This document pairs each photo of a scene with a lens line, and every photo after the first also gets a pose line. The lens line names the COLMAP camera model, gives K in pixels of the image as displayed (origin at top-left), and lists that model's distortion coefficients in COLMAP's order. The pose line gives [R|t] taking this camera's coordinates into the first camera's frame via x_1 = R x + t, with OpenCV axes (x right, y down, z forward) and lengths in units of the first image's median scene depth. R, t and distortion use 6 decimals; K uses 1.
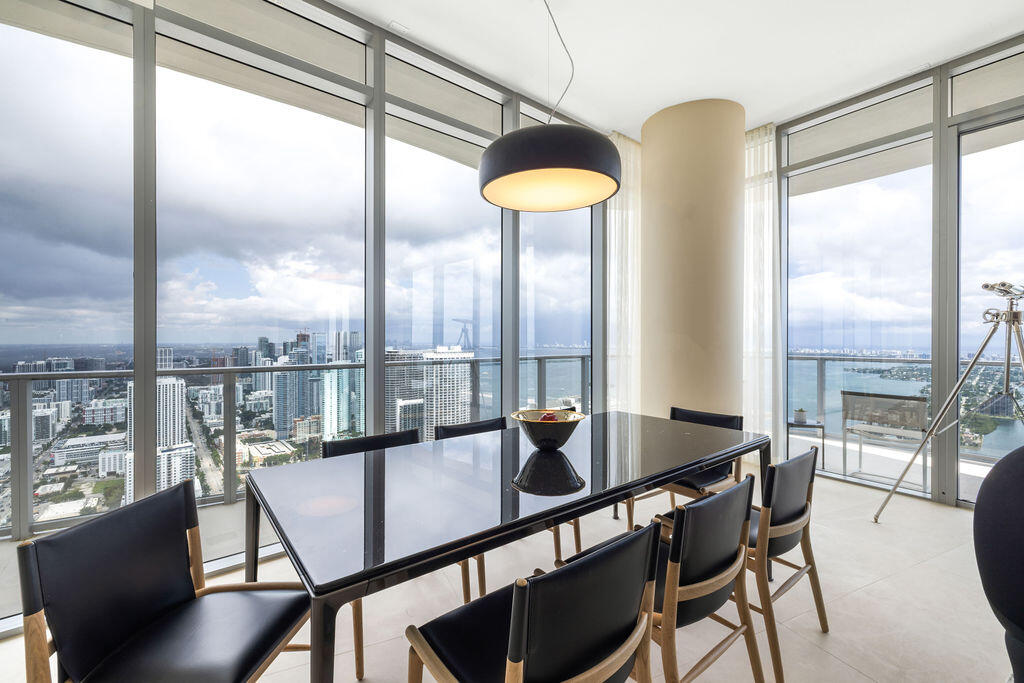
lens RADIAL K [[439.7, 0, 513.1], [0, 439.7, 341.5], [0, 0, 1]] dist [0.002074, 0.001725]
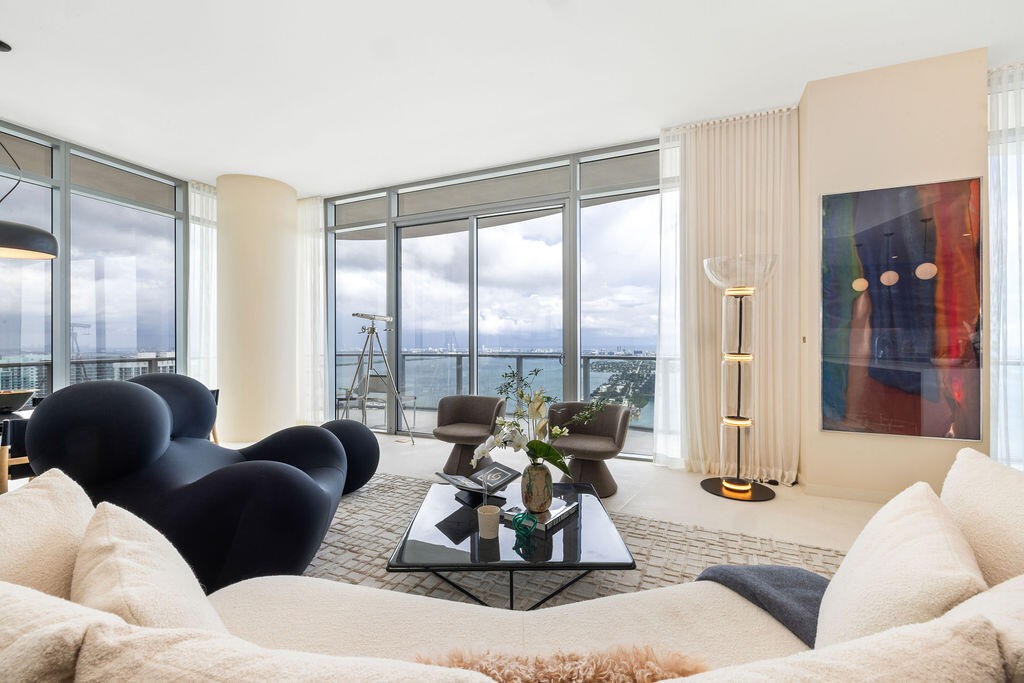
lens RADIAL K [[439.7, 0, 530.4], [0, 439.7, 339.5], [0, 0, 1]] dist [0.002074, 0.001725]
pose [[0.866677, 0.001472, 0.498868, 0.080501], [0.002915, 0.999964, -0.008014, 0.000313], [-0.498862, 0.008400, 0.866641, -0.111001]]
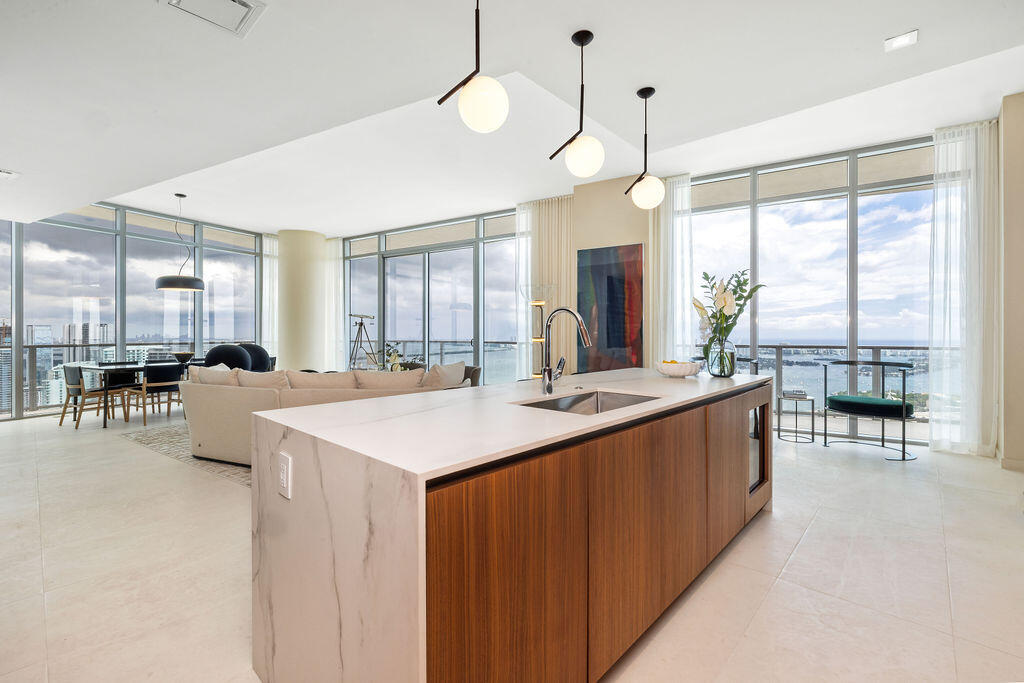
lens RADIAL K [[439.7, 0, 512.6], [0, 439.7, 336.2], [0, 0, 1]] dist [0.002074, 0.001725]
pose [[0.932862, 0.005101, 0.360197, 0.112460], [-0.004411, 0.999987, -0.002737, 0.004781], [-0.360206, 0.000965, 0.932872, -0.294906]]
